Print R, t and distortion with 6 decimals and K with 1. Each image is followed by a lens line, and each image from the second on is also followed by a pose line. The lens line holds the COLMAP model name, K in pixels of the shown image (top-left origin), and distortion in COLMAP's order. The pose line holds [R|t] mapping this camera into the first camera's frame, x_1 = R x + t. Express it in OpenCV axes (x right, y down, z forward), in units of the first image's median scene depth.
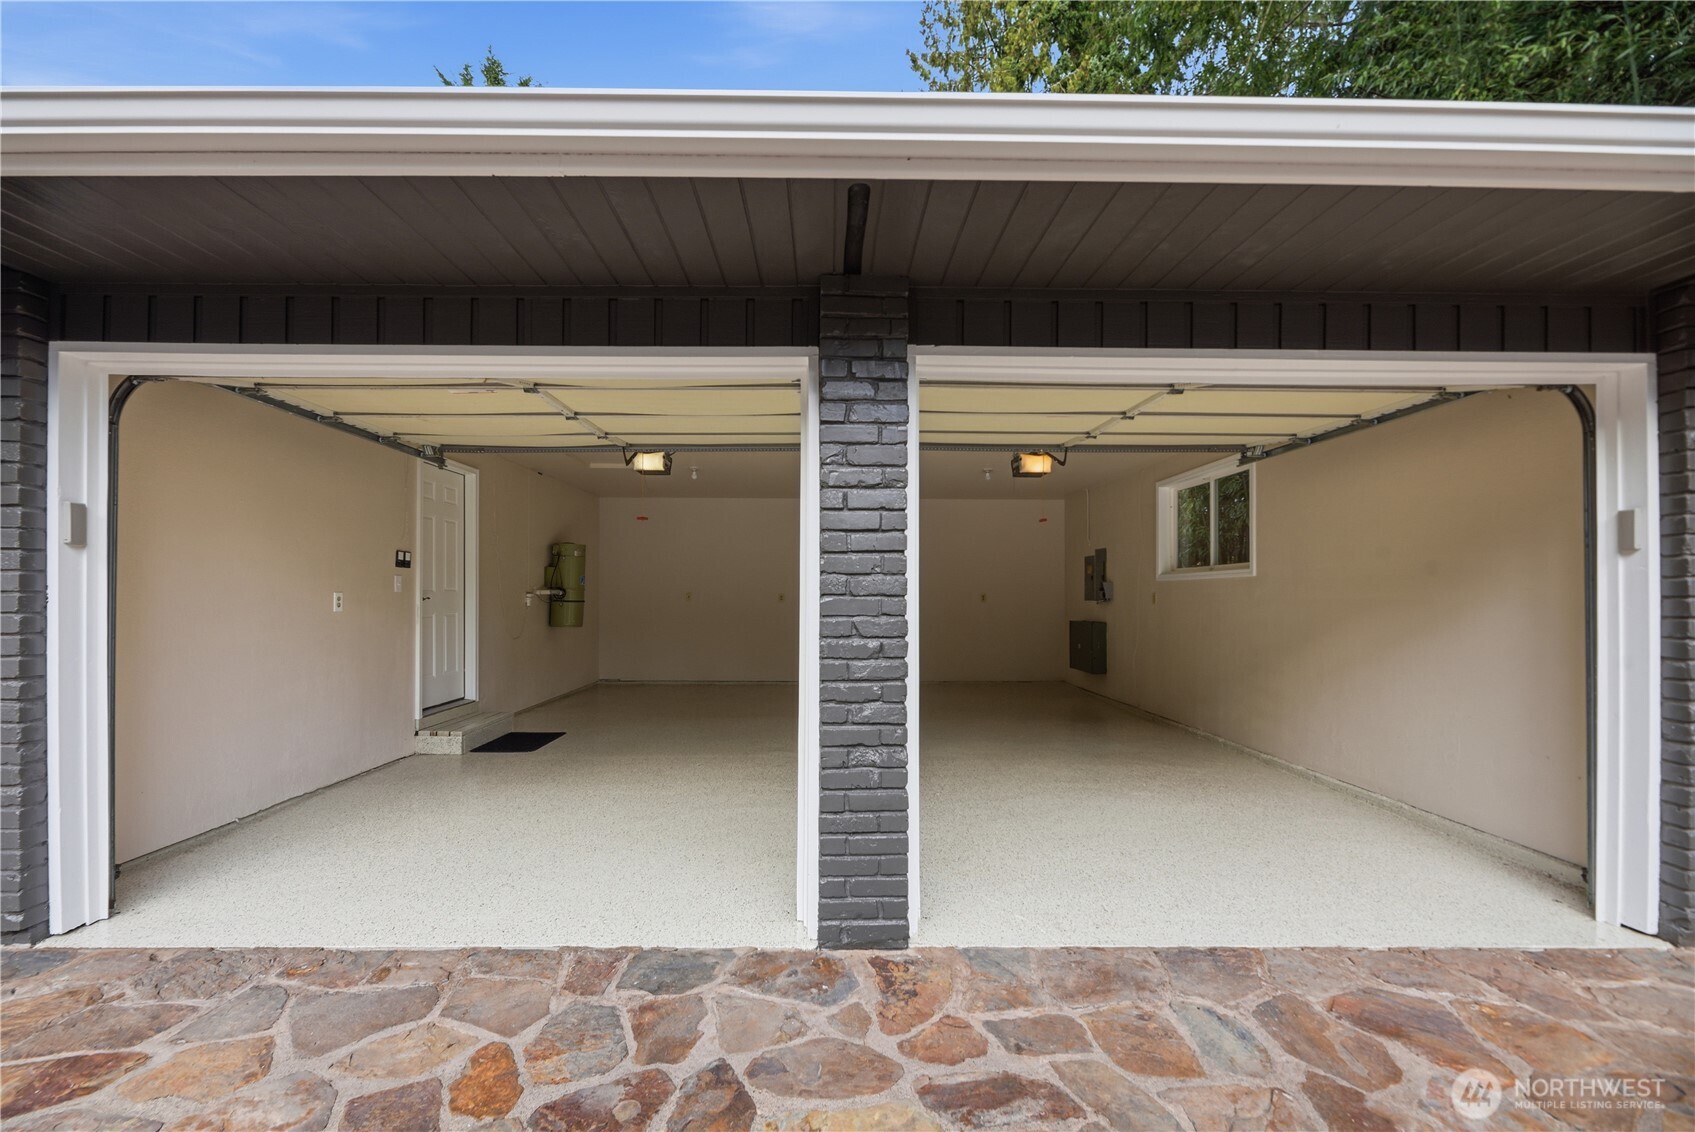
lens RADIAL K [[690.9, 0, 843.8], [0, 690.9, 593.6], [0, 0, 1]] dist [0.000575, 0.000112]
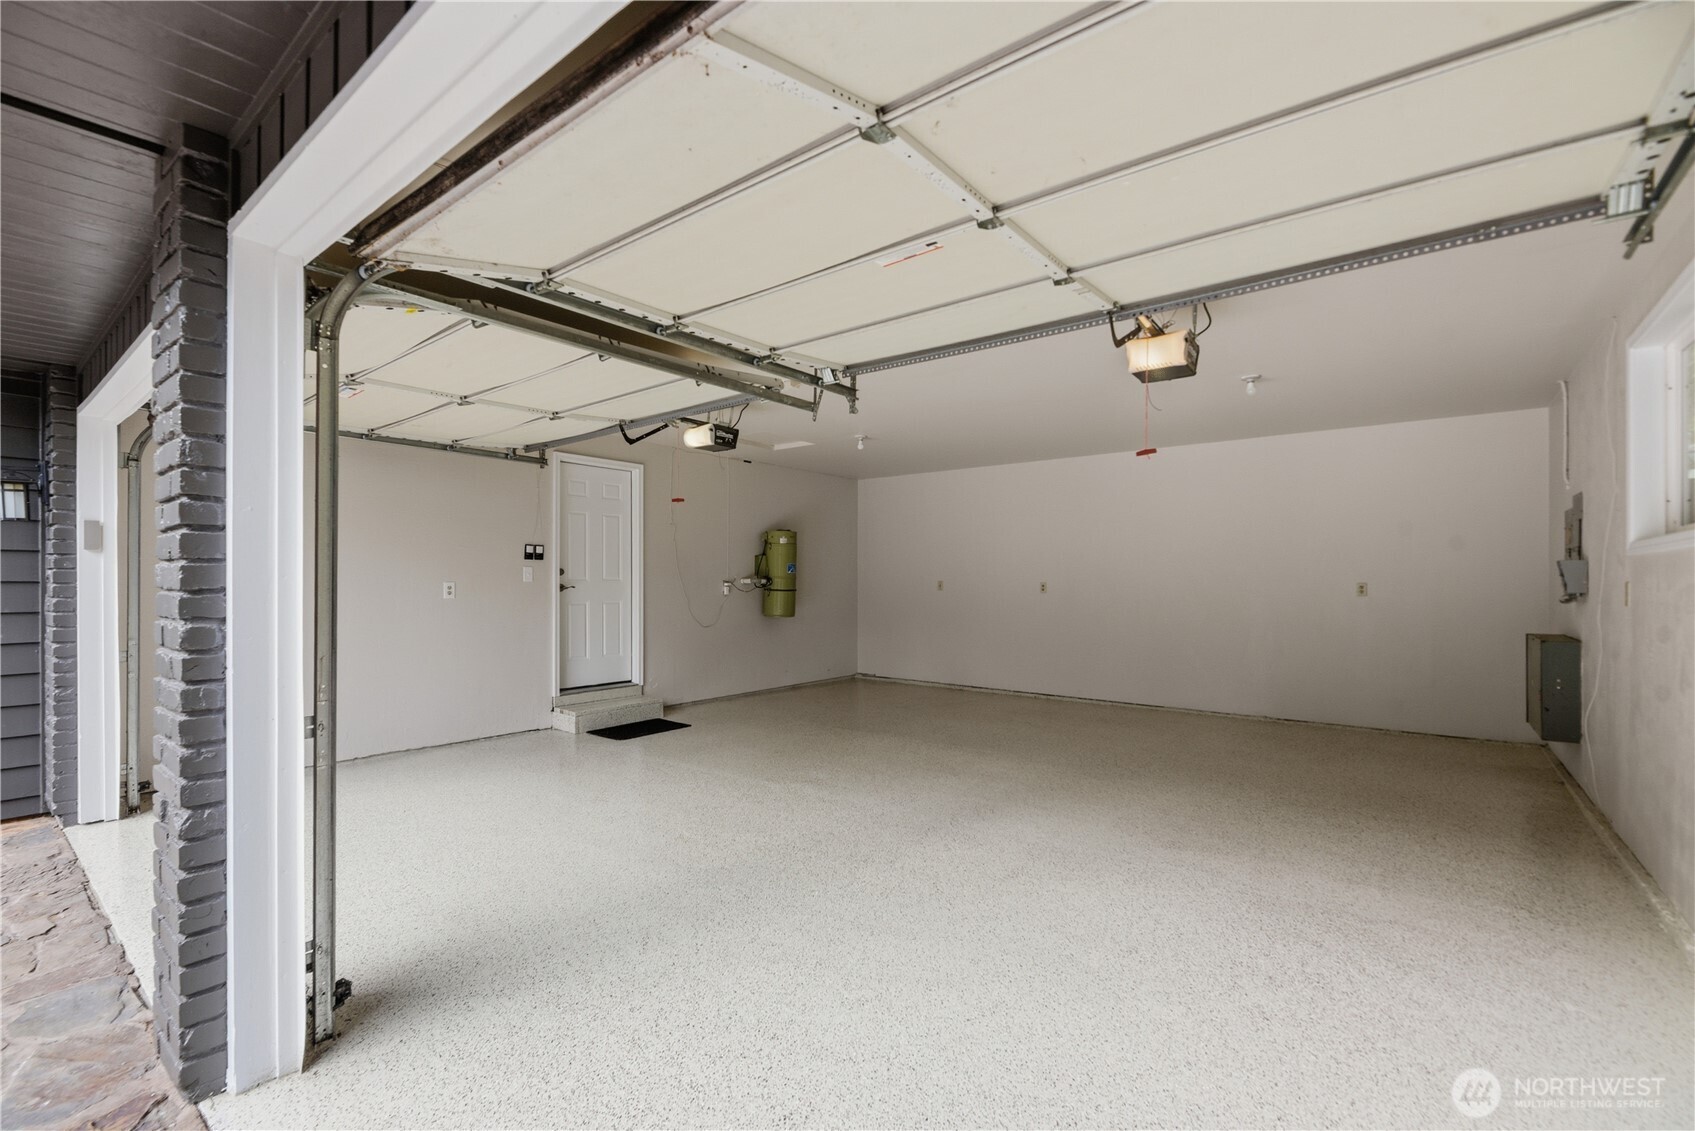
lens RADIAL K [[730.8, 0, 846.1], [0, 730.8, 583.5], [0, 0, 1]] dist [-0.000632, -0.000001]
pose [[0.767765, 0.001218, -0.640731, 0.489174], [0.000995, 0.999995, 0.003092, -0.002116], [0.640731, -0.003011, 0.767759, 0.401097]]
